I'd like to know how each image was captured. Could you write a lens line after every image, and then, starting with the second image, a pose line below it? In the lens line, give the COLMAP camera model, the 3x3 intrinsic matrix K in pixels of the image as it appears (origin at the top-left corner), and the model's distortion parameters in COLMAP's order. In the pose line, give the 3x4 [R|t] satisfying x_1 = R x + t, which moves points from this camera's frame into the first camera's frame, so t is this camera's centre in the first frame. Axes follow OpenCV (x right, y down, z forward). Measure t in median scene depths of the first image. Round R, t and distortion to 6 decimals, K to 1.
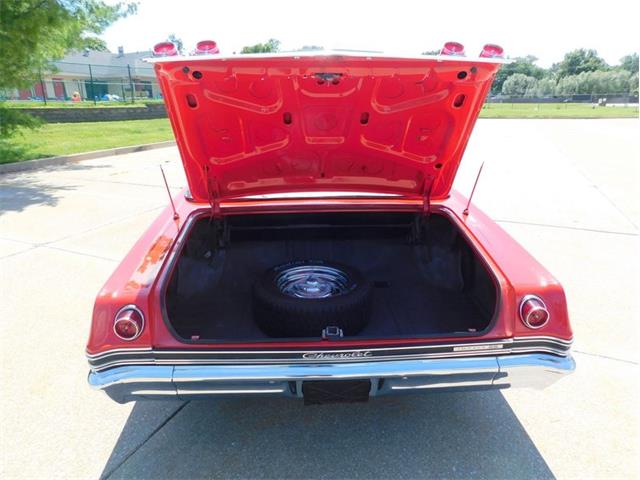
lens RADIAL K [[428.5, 0, 317.3], [0, 428.5, 238.0], [0, 0, 1]] dist [-0.059669, 0.050901]
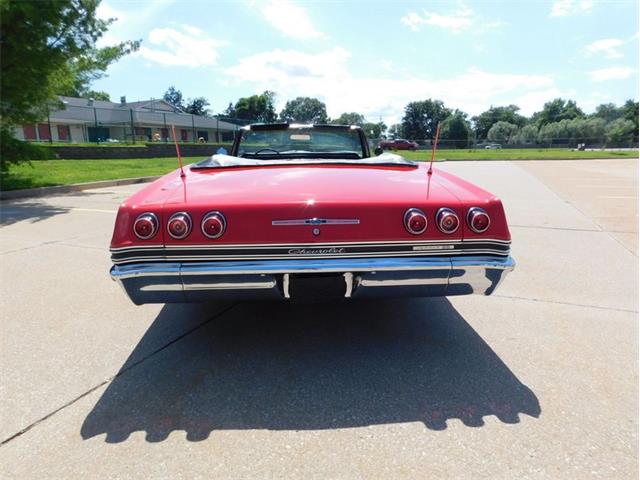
lens RADIAL K [[426.5, 0, 315.7], [0, 426.5, 238.9], [0, 0, 1]] dist [-0.067680, 0.051900]
pose [[0.999929, -0.006122, 0.010262, 0.002198], [0.007177, 0.994317, -0.106220, 0.025892], [-0.009553, 0.106286, 0.994290, -0.014614]]
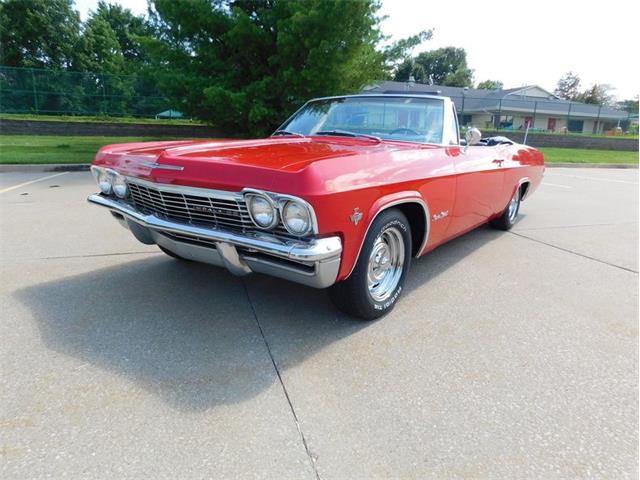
lens RADIAL K [[429.3, 0, 317.9], [0, 429.3, 238.0], [0, 0, 1]] dist [-0.046906, 0.002328]
pose [[0.655703, 0.191293, -0.730383, 0.136710], [-0.254598, 0.966733, 0.024629, 0.003990], [0.710797, 0.169805, 0.682593, 0.062032]]
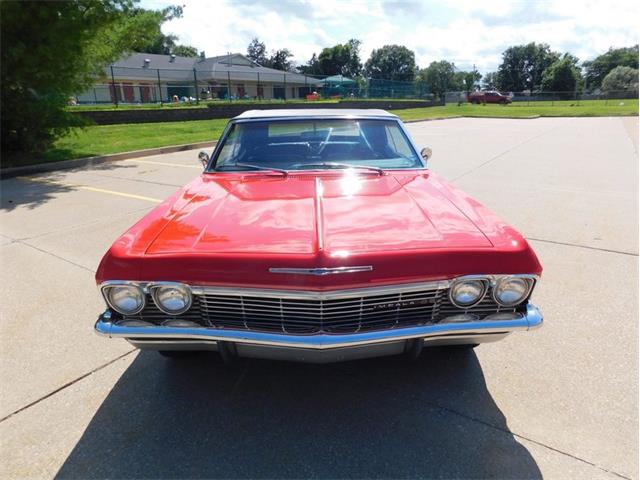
lens RADIAL K [[425.8, 0, 317.4], [0, 425.8, 237.3], [0, 0, 1]] dist [-0.069482, 0.056702]
pose [[0.982133, 0.042065, -0.183427, 0.053719], [-0.041996, 0.999109, 0.004263, -0.005892], [0.183443, 0.003516, 0.983024, 0.025913]]
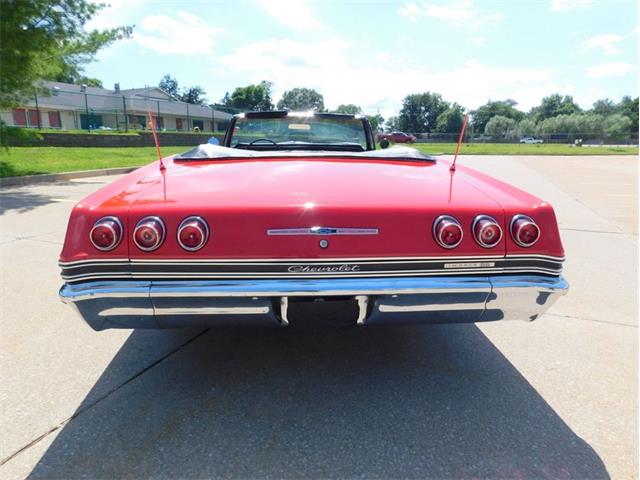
lens RADIAL K [[425.8, 0, 317.4], [0, 425.8, 237.3], [0, 0, 1]] dist [-0.069482, 0.056702]
pose [[0.999655, 0.006829, 0.025364, 0.000513], [-0.004512, 0.995903, -0.090312, 0.020417], [-0.025877, 0.090166, 0.995591, 0.003159]]
